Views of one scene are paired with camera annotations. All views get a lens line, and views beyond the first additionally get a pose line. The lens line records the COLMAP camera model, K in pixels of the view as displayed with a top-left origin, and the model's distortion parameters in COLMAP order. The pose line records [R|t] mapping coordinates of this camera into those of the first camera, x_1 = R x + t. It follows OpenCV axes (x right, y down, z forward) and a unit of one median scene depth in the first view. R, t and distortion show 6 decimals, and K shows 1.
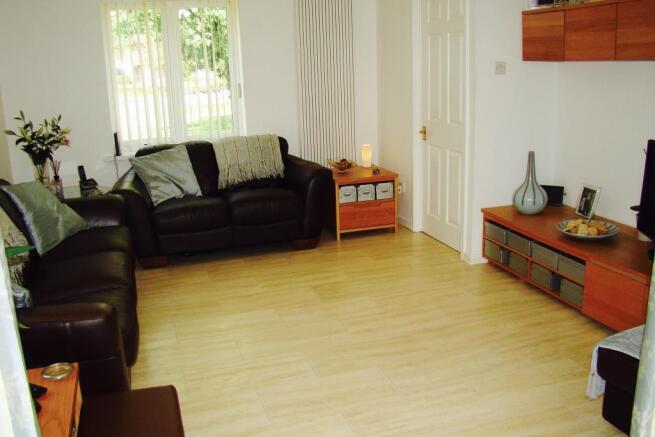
lens RADIAL K [[593.5, 0, 328.8], [0, 593.5, 219.5], [0, 0, 1]] dist [-0.135073, 0.000000]
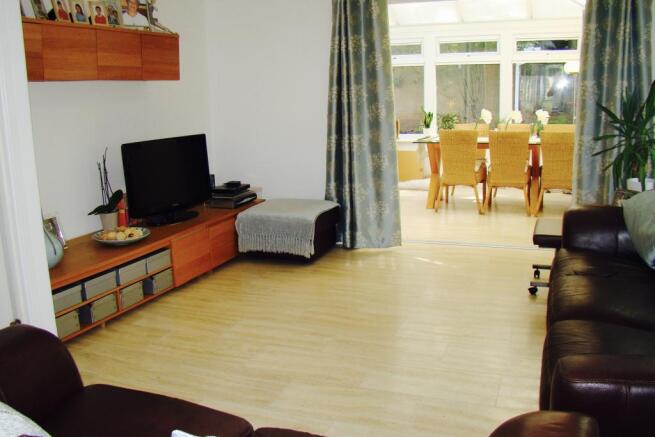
lens RADIAL K [[593.5, 0, 328.8], [0, 593.5, 218.8], [0, 0, 1]] dist [-0.135073, 0.000000]
pose [[-0.773074, -0.086851, 0.628342, -0.542833], [0.200238, 0.906517, 0.371661, -0.345866], [-0.601882, 0.413139, -0.683414, 1.531832]]
